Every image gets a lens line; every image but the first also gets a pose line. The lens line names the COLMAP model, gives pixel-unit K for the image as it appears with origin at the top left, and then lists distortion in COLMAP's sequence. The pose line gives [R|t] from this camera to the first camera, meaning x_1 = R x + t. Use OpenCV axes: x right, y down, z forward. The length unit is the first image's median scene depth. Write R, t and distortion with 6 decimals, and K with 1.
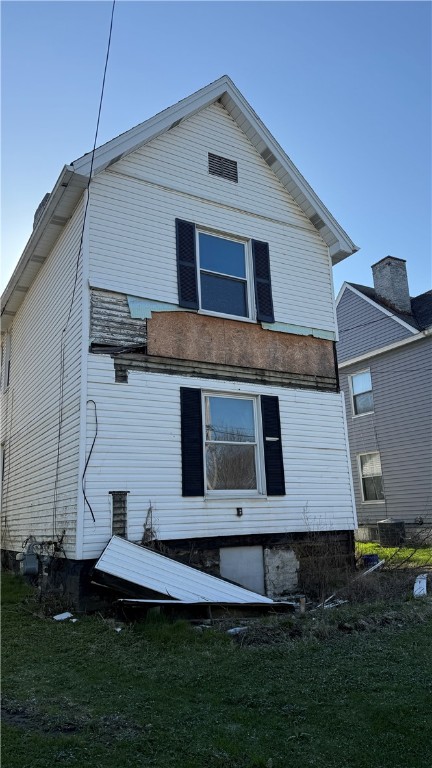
lens RADIAL K [[546.2, 0, 214.9], [0, 546.2, 386.8], [0, 0, 1]] dist [0.040017, -0.050962]
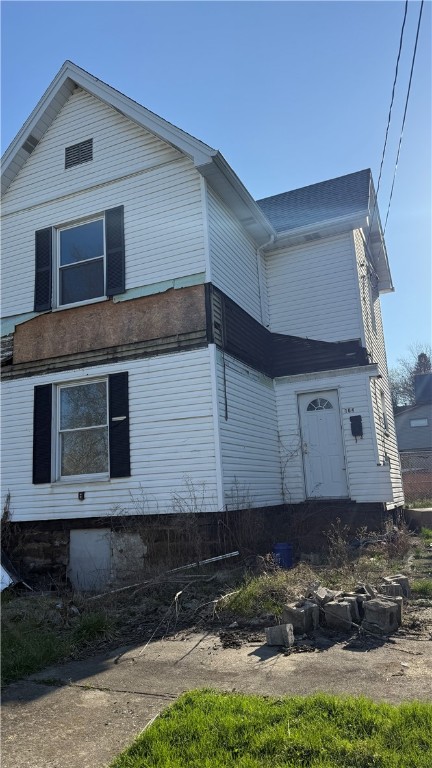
lens RADIAL K [[546.2, 0, 215.9], [0, 546.2, 383.6], [0, 0, 1]] dist [0.040017, -0.050962]
pose [[0.596628, -0.154623, -0.787481, 0.978570], [0.223954, 0.974360, -0.021640, 0.095984], [0.770636, -0.163448, 0.615959, 0.559767]]
